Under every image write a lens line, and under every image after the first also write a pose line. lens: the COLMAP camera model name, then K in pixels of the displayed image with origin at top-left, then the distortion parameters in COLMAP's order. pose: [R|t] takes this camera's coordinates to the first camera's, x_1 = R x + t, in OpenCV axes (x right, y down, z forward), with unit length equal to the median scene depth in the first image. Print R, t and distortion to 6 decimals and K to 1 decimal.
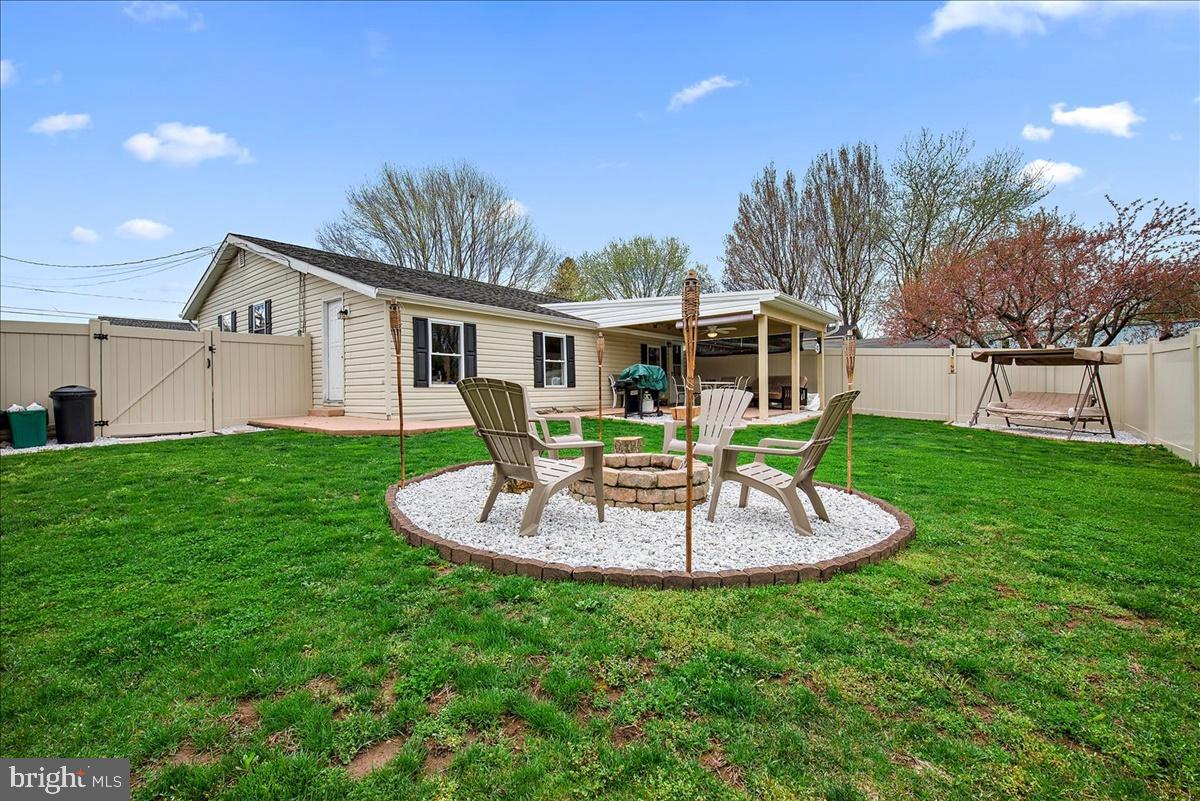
lens RADIAL K [[509.4, 0, 600.0], [0, 509.4, 400.5], [0, 0, 1]] dist [-0.000839, -0.000276]
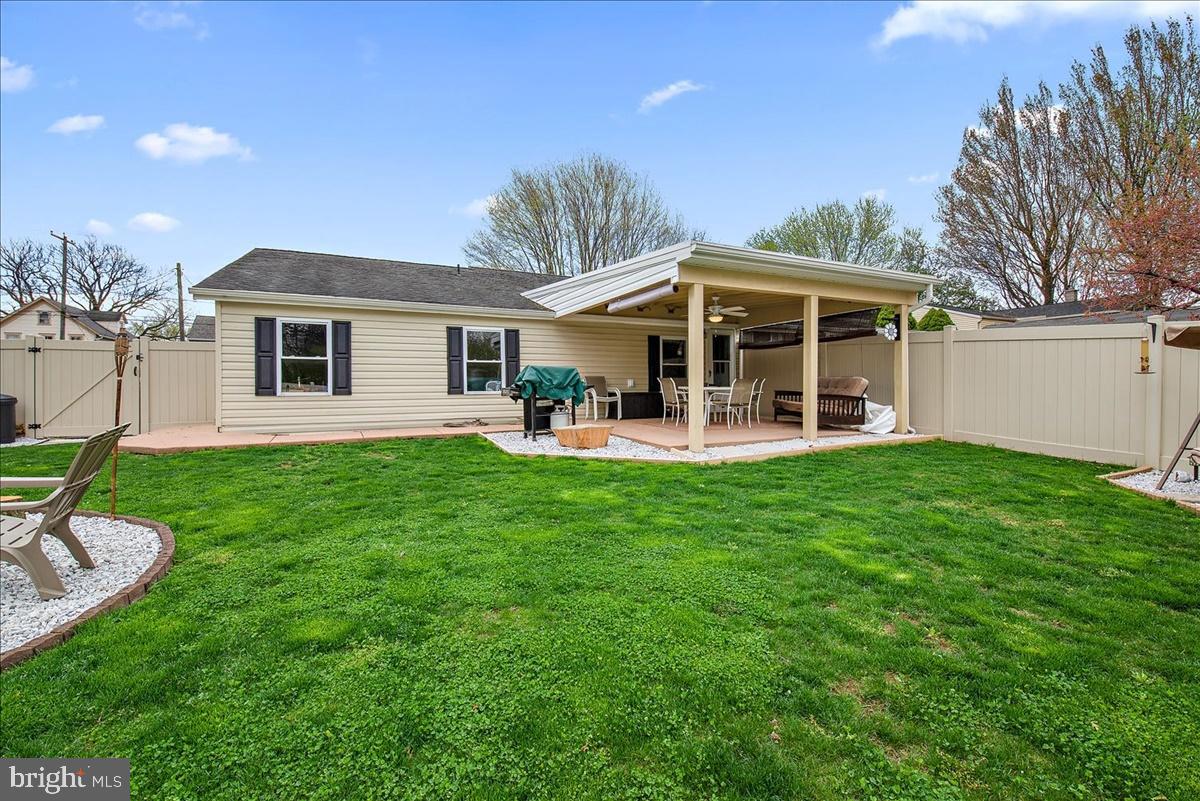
lens RADIAL K [[516.2, 0, 597.3], [0, 516.2, 389.7], [0, 0, 1]] dist [-0.000428, -0.006860]
pose [[0.905798, 0.006418, -0.423660, 0.460284], [-0.011349, 0.999894, -0.009117, -0.029128], [0.423557, 0.013067, 0.905775, 0.358727]]
